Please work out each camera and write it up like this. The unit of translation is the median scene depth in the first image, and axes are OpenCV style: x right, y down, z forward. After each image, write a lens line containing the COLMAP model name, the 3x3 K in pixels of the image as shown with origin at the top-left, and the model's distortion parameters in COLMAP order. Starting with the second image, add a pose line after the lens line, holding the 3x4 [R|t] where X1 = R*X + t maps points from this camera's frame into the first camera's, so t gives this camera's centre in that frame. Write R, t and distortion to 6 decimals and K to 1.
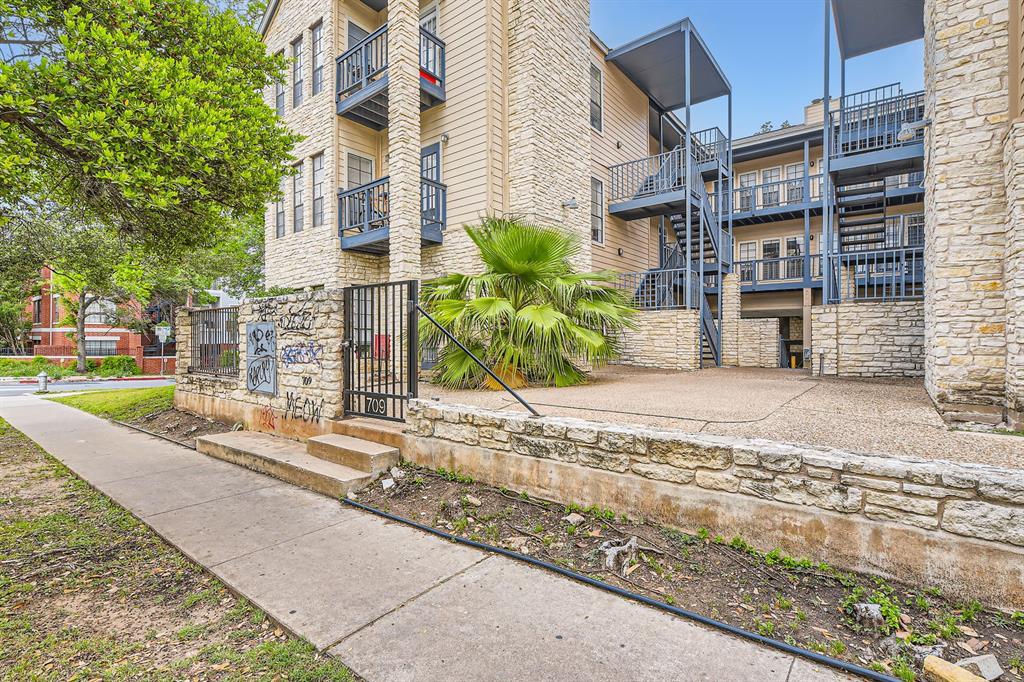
lens RADIAL K [[470.8, 0, 518.1], [0, 470.8, 345.3], [0, 0, 1]] dist [0.002895, 0.000610]
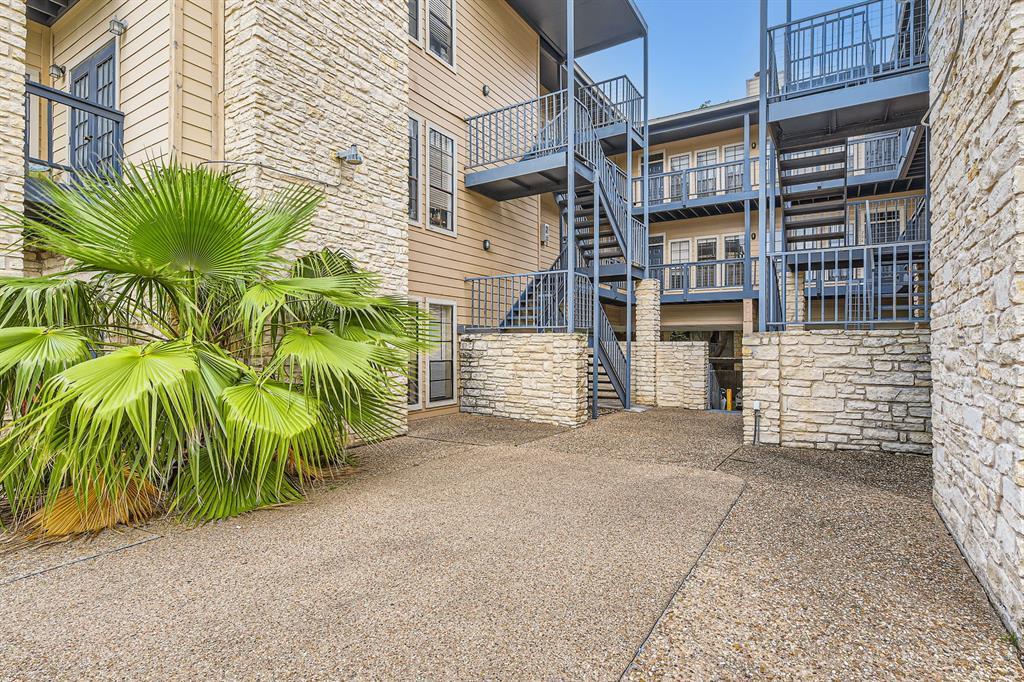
lens RADIAL K [[501.4, 0, 521.4], [0, 501.4, 349.8], [0, 0, 1]] dist [0.001039, 0.001292]
pose [[0.993855, 0.000144, 0.110686, 0.195343], [0.000258, 0.999993, -0.003621, -0.045195], [-0.110685, 0.003628, 0.993849, 0.280879]]
